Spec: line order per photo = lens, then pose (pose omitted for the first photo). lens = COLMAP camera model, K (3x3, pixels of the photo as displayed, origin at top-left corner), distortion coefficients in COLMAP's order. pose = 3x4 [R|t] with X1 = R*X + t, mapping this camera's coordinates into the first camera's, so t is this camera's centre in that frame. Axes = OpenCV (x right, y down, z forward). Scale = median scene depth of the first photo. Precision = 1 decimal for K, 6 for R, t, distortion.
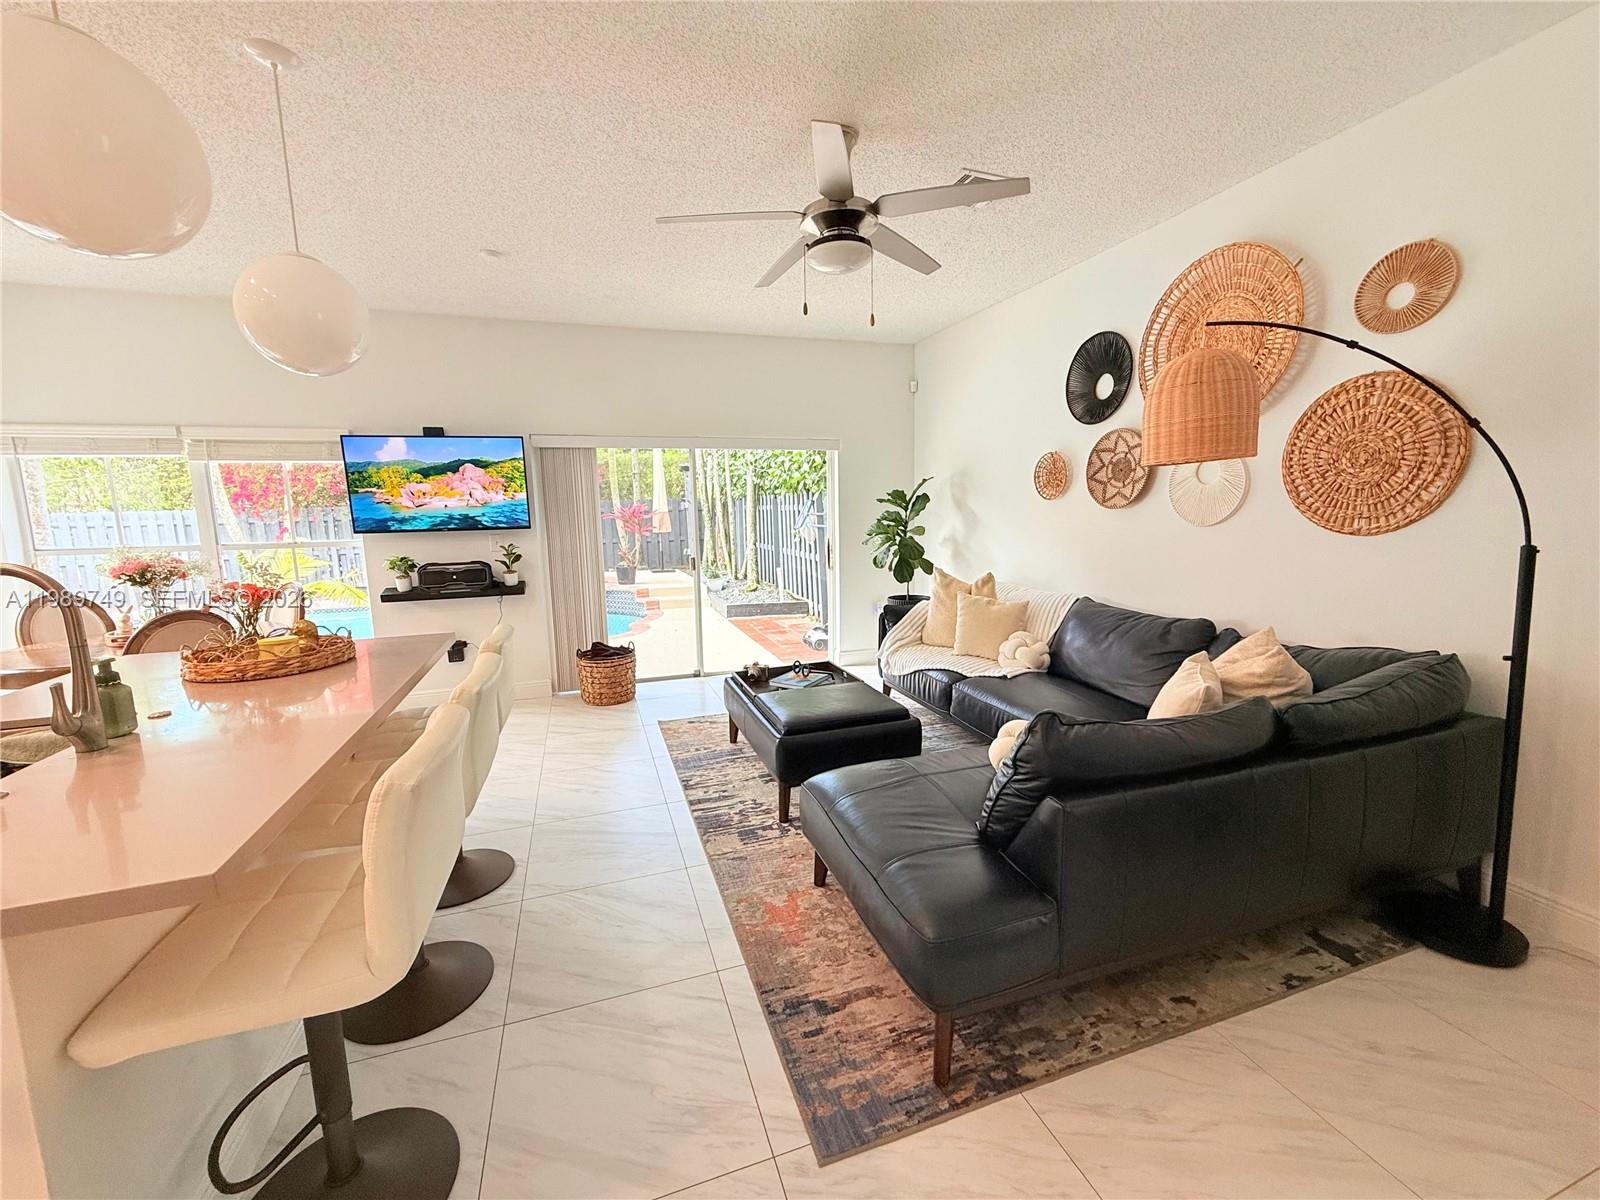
lens RADIAL K [[636.1, 0, 795.8], [0, 636.1, 600.2], [0, 0, 1]] dist [0.000634, -0.000013]
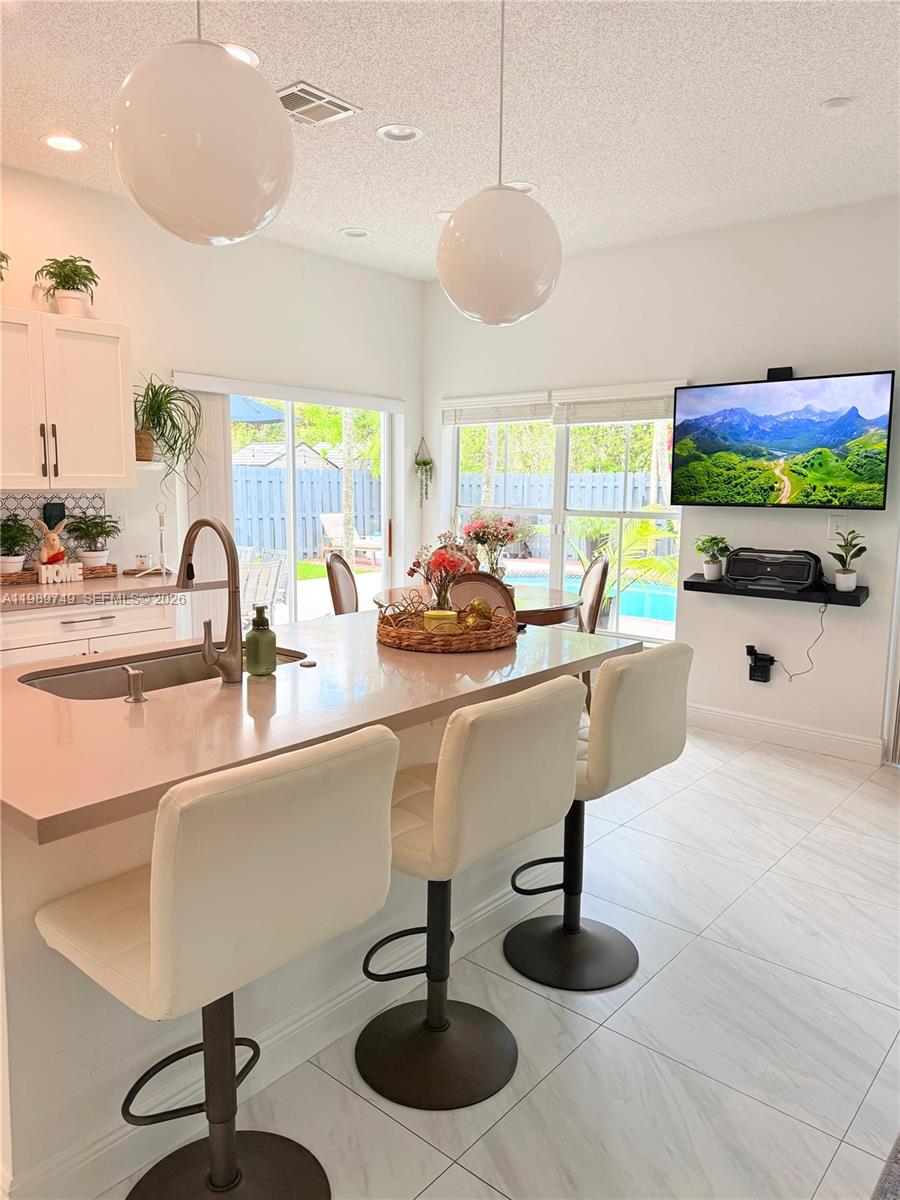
lens RADIAL K [[835.1, 0, 443.9], [0, 835.1, 601.3], [0, 0, 1]] dist [0.131638, -0.225112]
pose [[0.510027, 0.148363, -0.847267, 0.165289], [-0.143630, 0.985873, 0.086174, -0.043045], [0.848082, 0.077742, 0.524131, 0.227412]]
